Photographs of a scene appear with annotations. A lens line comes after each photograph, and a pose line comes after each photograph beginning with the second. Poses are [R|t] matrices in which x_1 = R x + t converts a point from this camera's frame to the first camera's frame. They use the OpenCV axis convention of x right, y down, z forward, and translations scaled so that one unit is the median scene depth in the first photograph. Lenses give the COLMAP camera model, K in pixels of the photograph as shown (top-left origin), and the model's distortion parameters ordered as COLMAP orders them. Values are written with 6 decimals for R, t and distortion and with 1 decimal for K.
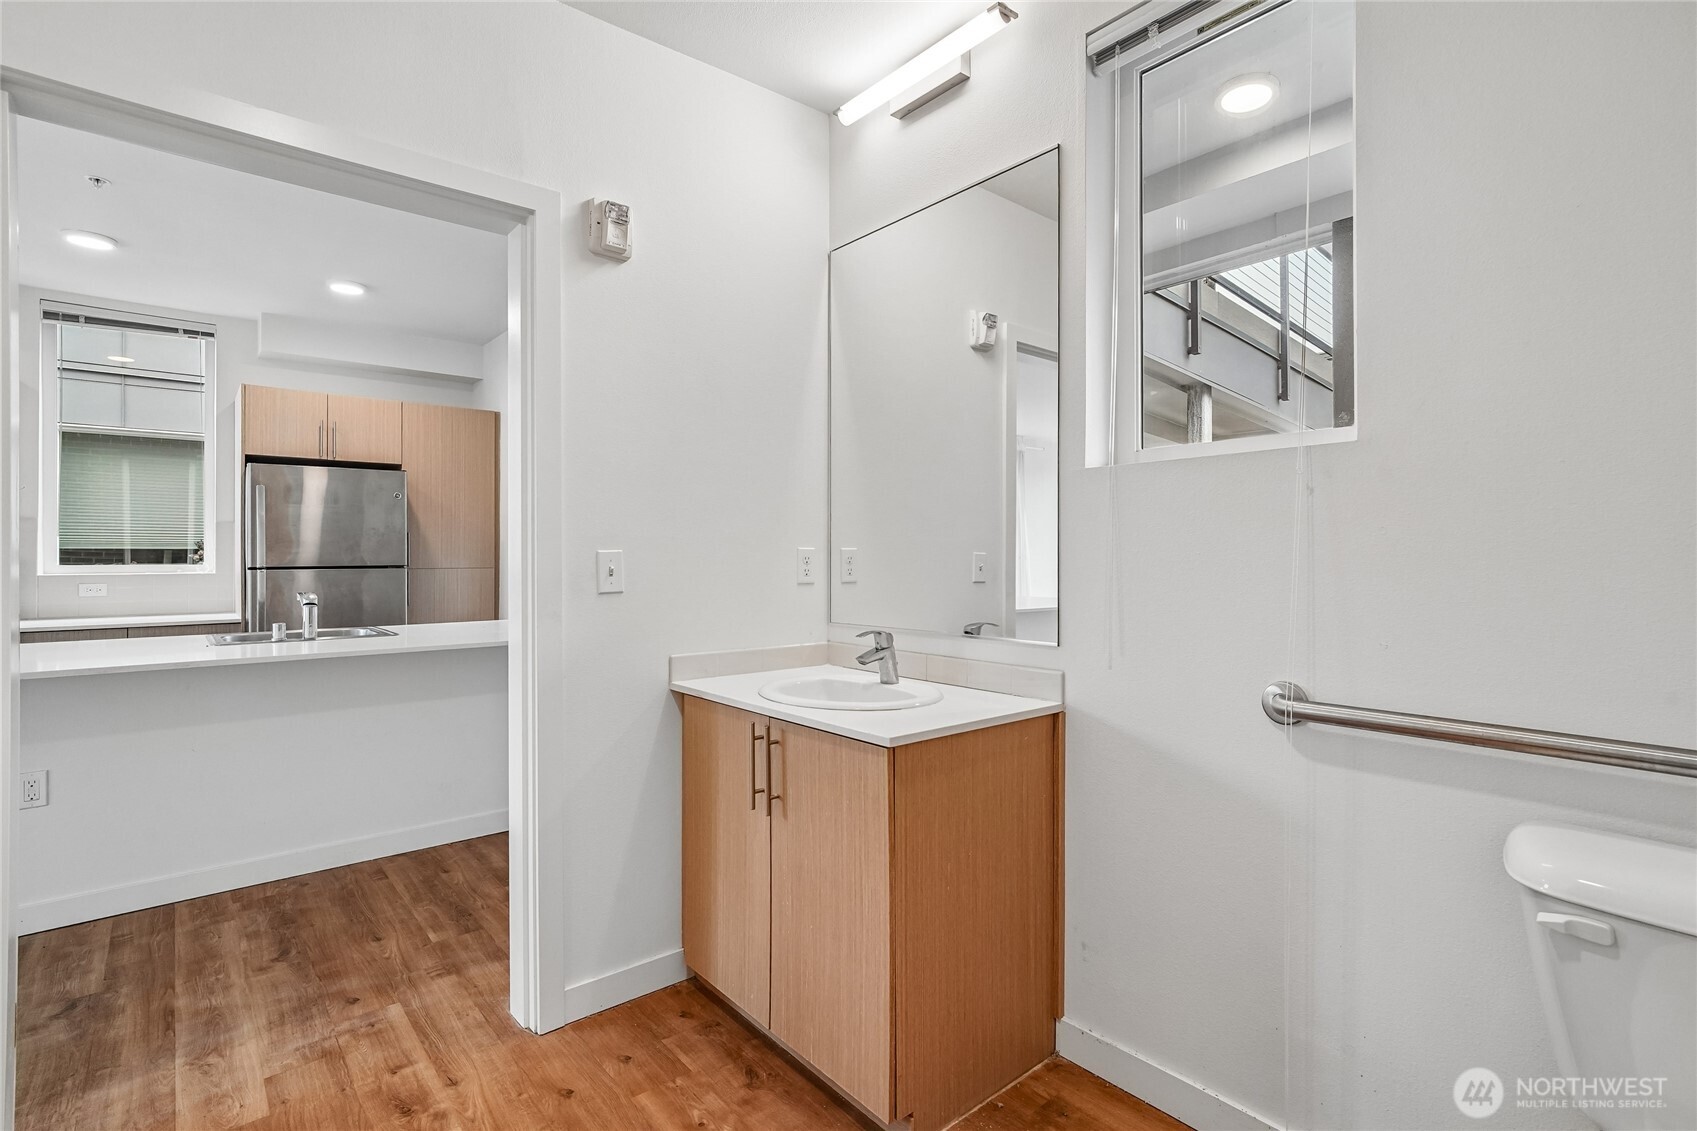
lens RADIAL K [[806.4, 0, 844.0], [0, 806.4, 553.7], [0, 0, 1]] dist [-0.000058, 0.000488]
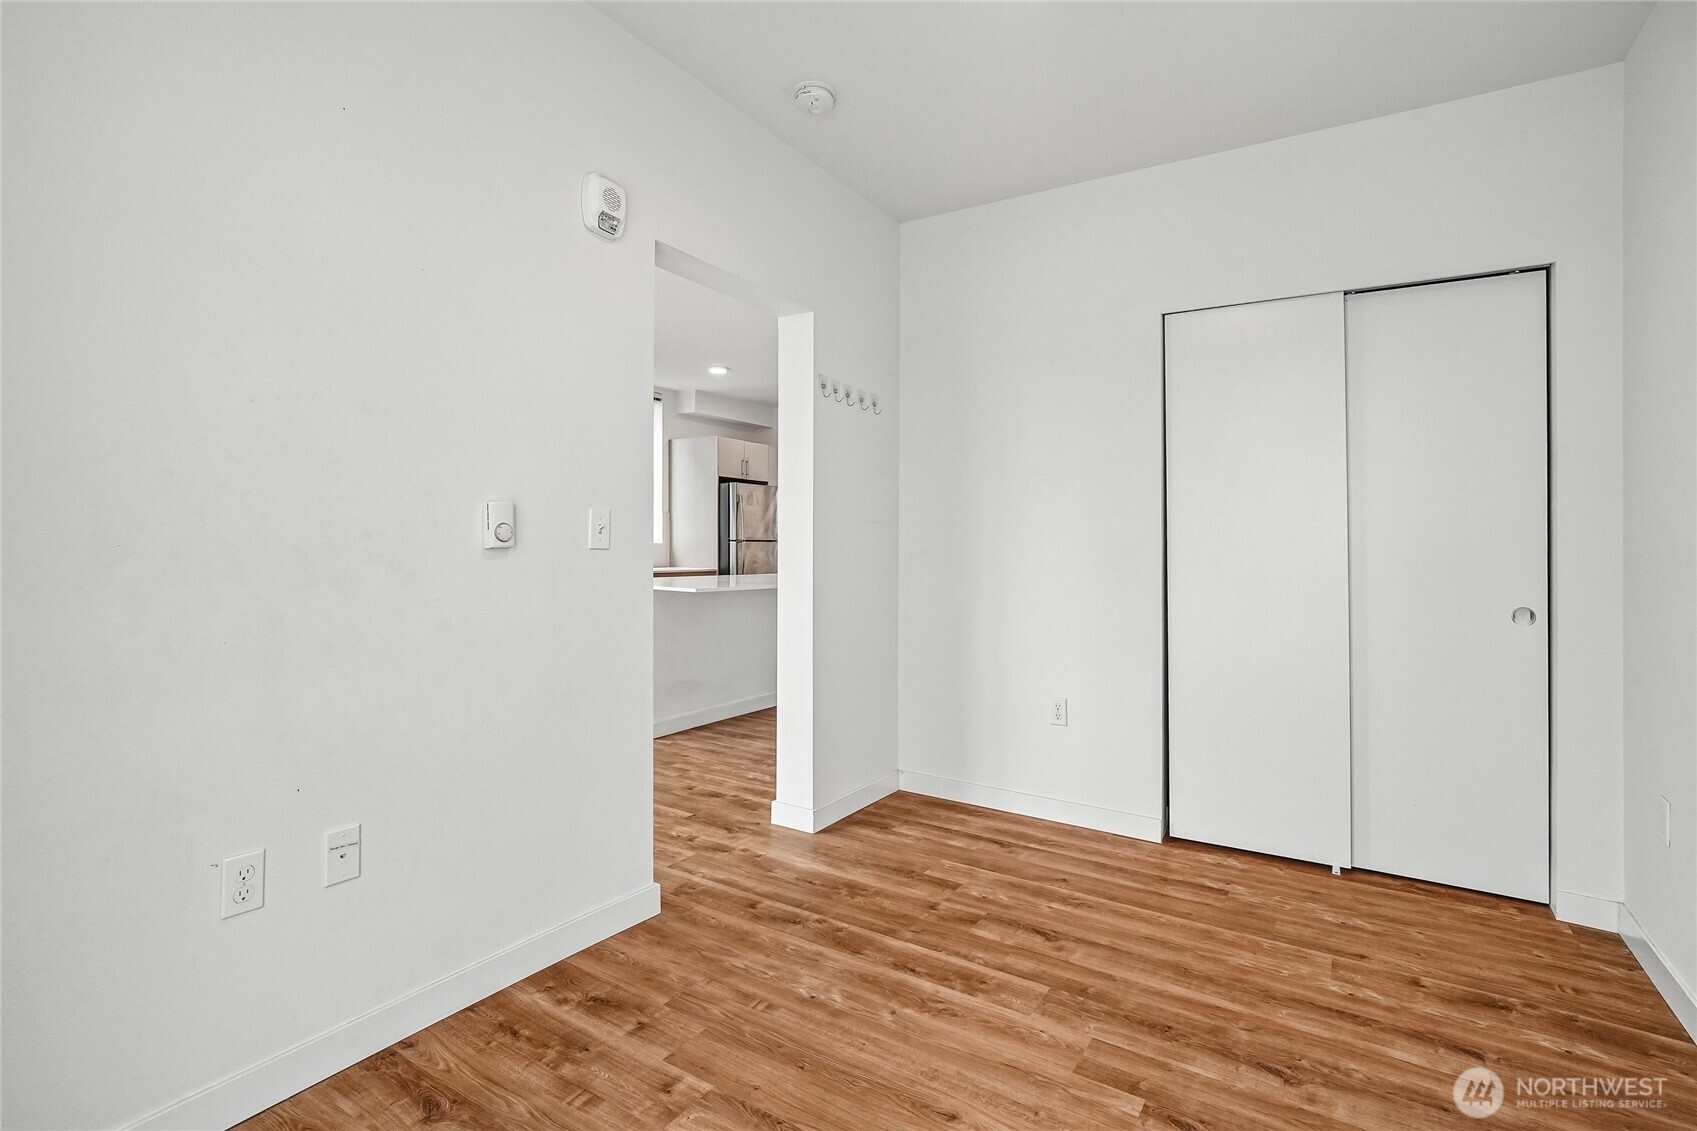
lens RADIAL K [[819.9, 0, 857.4], [0, 819.9, 547.6], [0, 0, 1]] dist [-0.008686, 0.000263]
pose [[0.954548, 0.008657, 0.297933, -1.637270], [-0.011311, 0.999910, 0.007186, 0.027770], [-0.297844, -0.010229, 0.954560, -1.314213]]
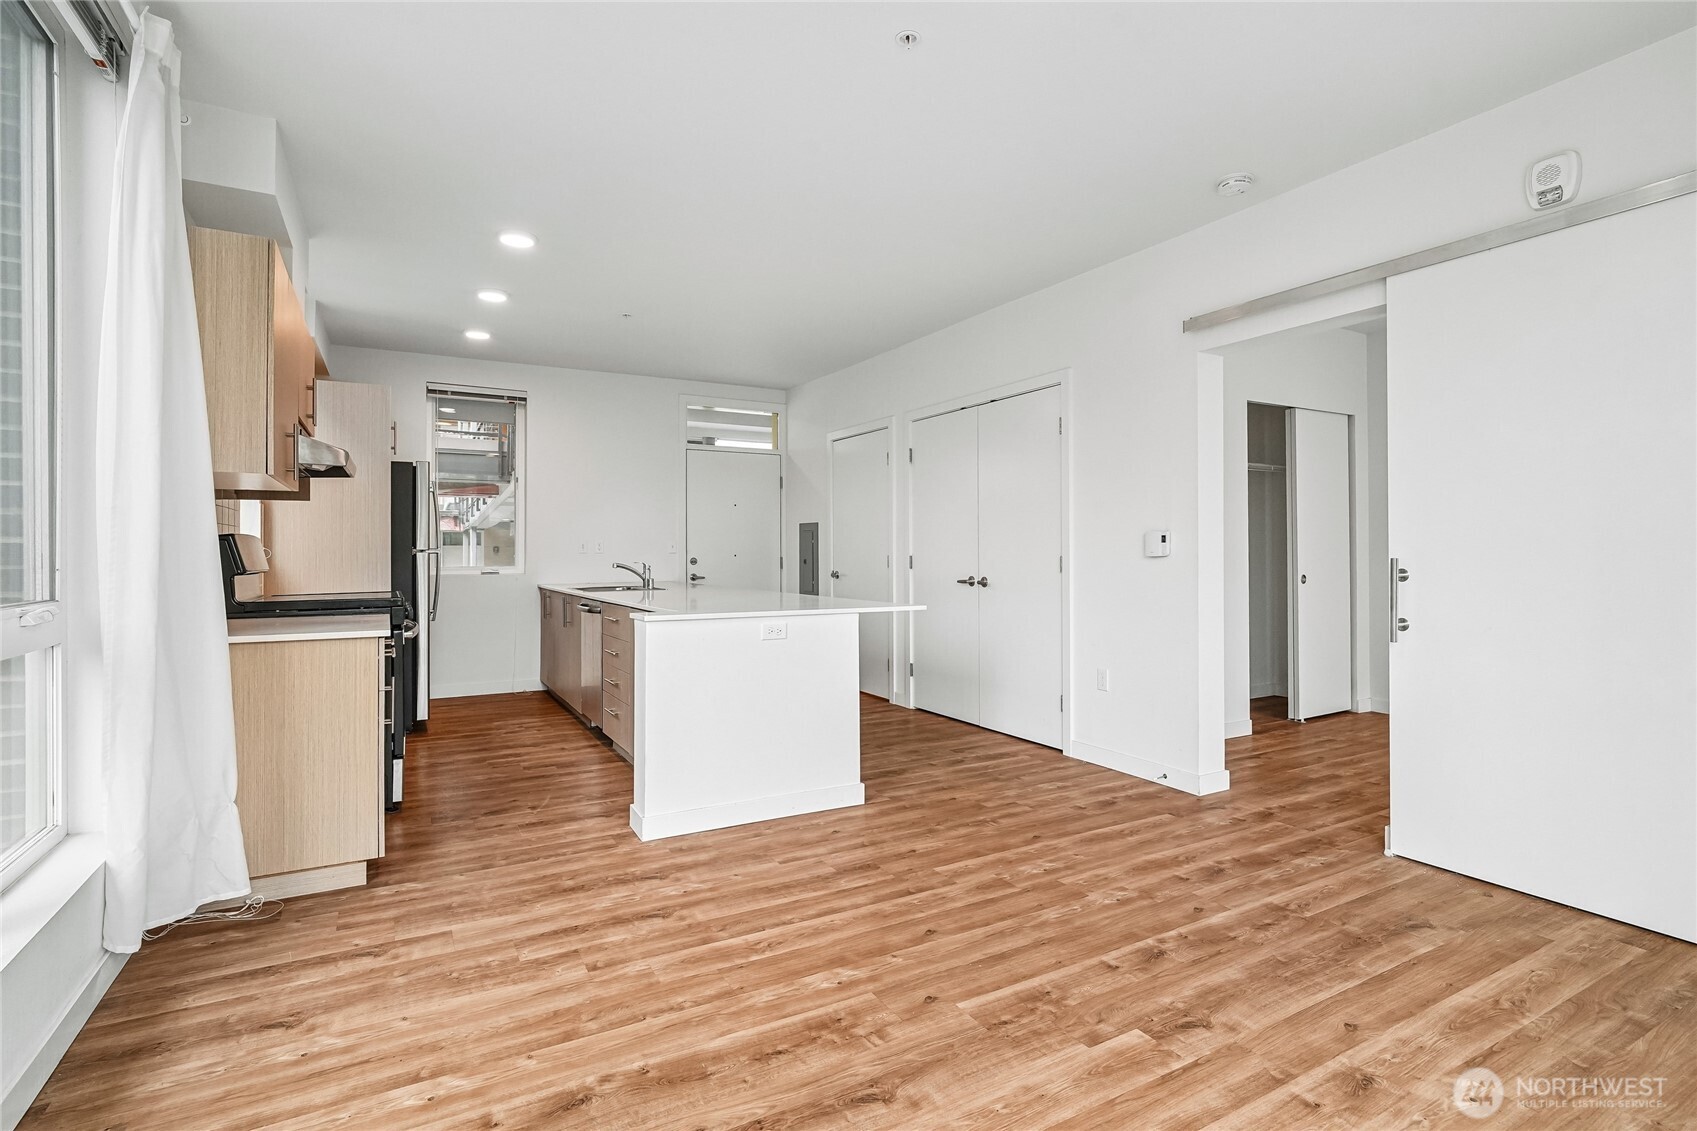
lens RADIAL K [[828.2, 0, 869.5], [0, 828.2, 547.3], [0, 0, 1]] dist [-0.023287, 0.000242]
pose [[0.173877, 0.005469, 0.984752, -2.911834], [0.000650, 0.999984, -0.005668, 0.033257], [-0.984767, 0.001626, 0.173870, 0.243007]]
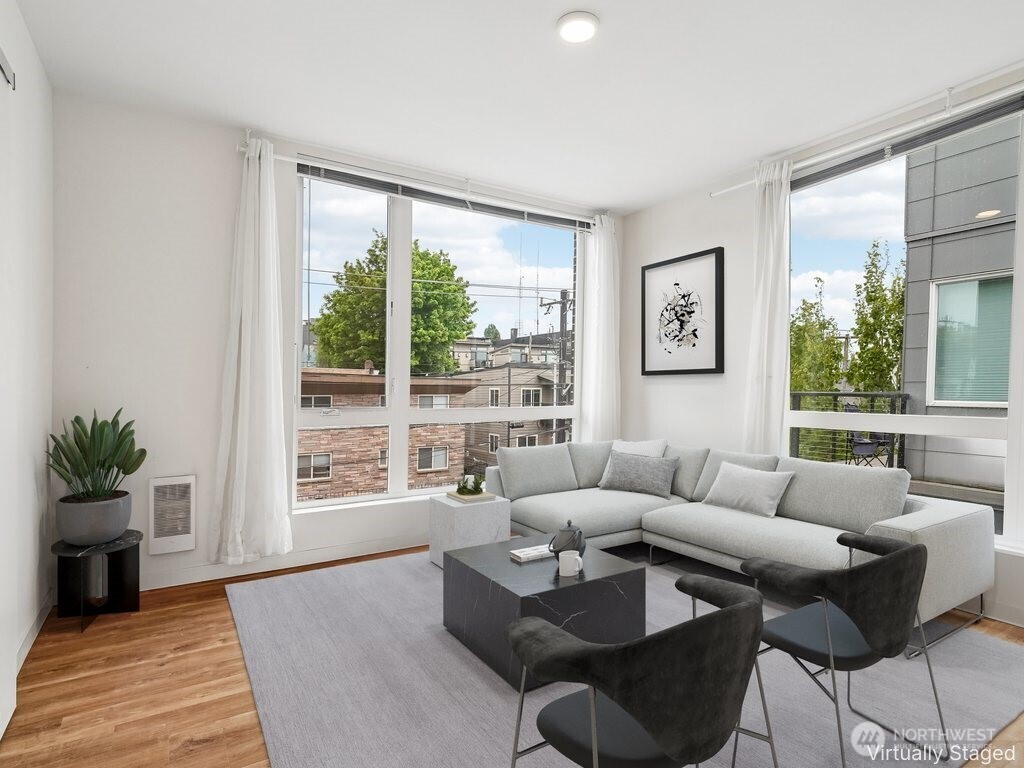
lens RADIAL K [[565.5, 0, 523.4], [0, 565.5, 388.7], [0, 0, 1]] dist [-0.001605, -0.000214]
pose [[-0.133624, 0.000321, -0.991032, -1.251985], [0.004144, 0.999991, -0.000235, 0.032985], [0.991023, -0.004138, -0.133625, 0.272699]]
